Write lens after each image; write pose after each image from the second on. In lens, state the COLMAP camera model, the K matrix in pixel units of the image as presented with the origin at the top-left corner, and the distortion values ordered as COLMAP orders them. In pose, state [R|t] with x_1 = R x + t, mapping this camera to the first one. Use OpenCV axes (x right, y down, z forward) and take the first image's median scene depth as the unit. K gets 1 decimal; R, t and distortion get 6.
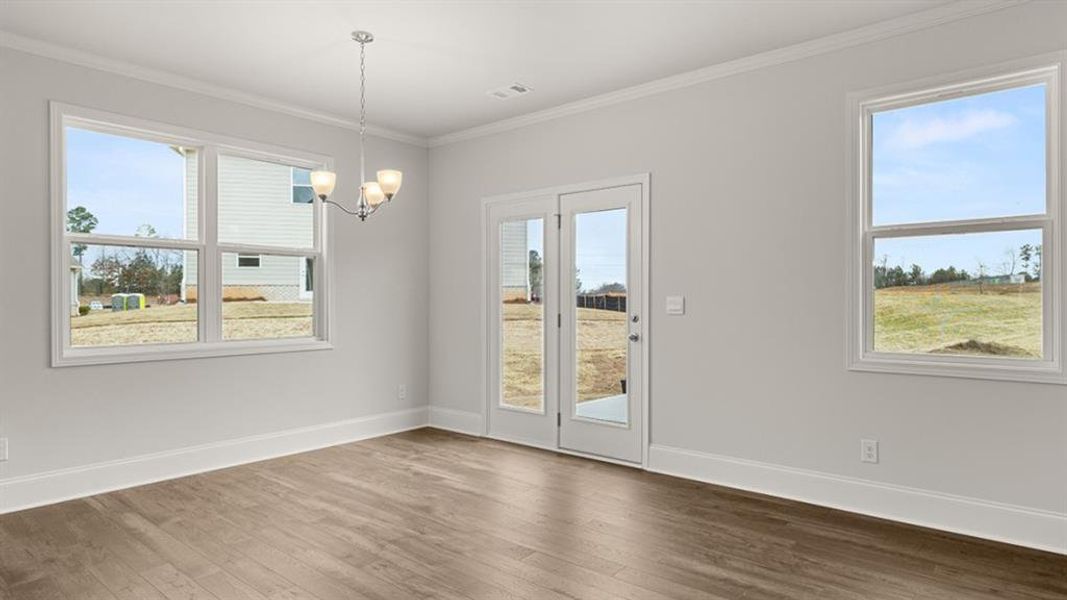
lens RADIAL K [[613.6, 0, 531.5], [0, 613.6, 309.5], [0, 0, 1]] dist [-0.001309, -0.000316]
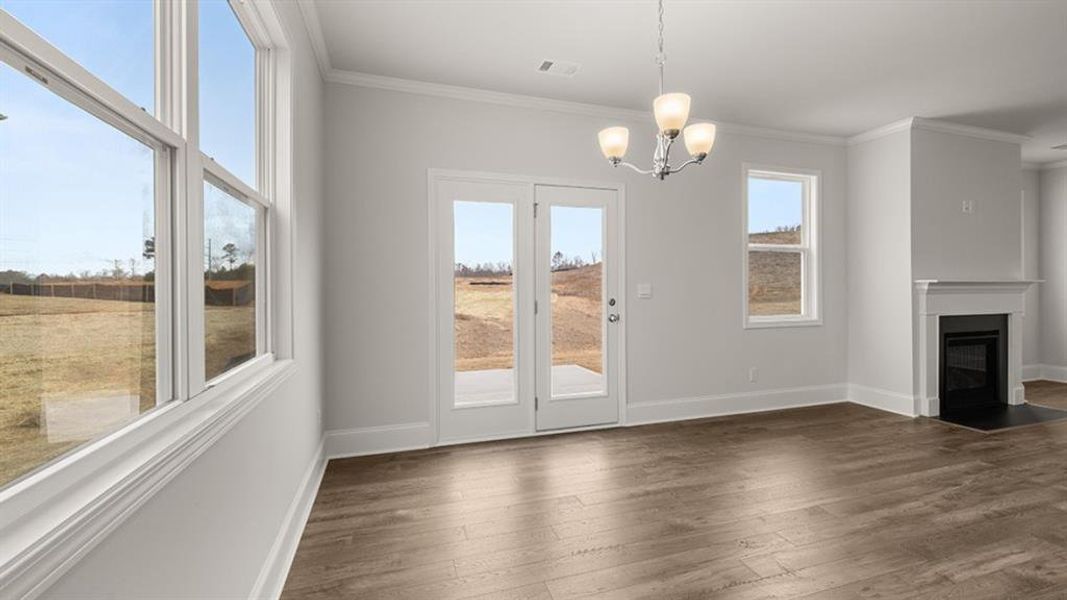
lens RADIAL K [[446.7, 0, 534.0], [0, 446.7, 298.0], [0, 0, 1]] dist [-0.001399, -0.000384]
pose [[0.528364, -0.022423, 0.848722, -0.653506], [0.016655, 0.999733, 0.016044, -0.010603], [-0.848855, 0.005659, 0.528596, 0.678960]]
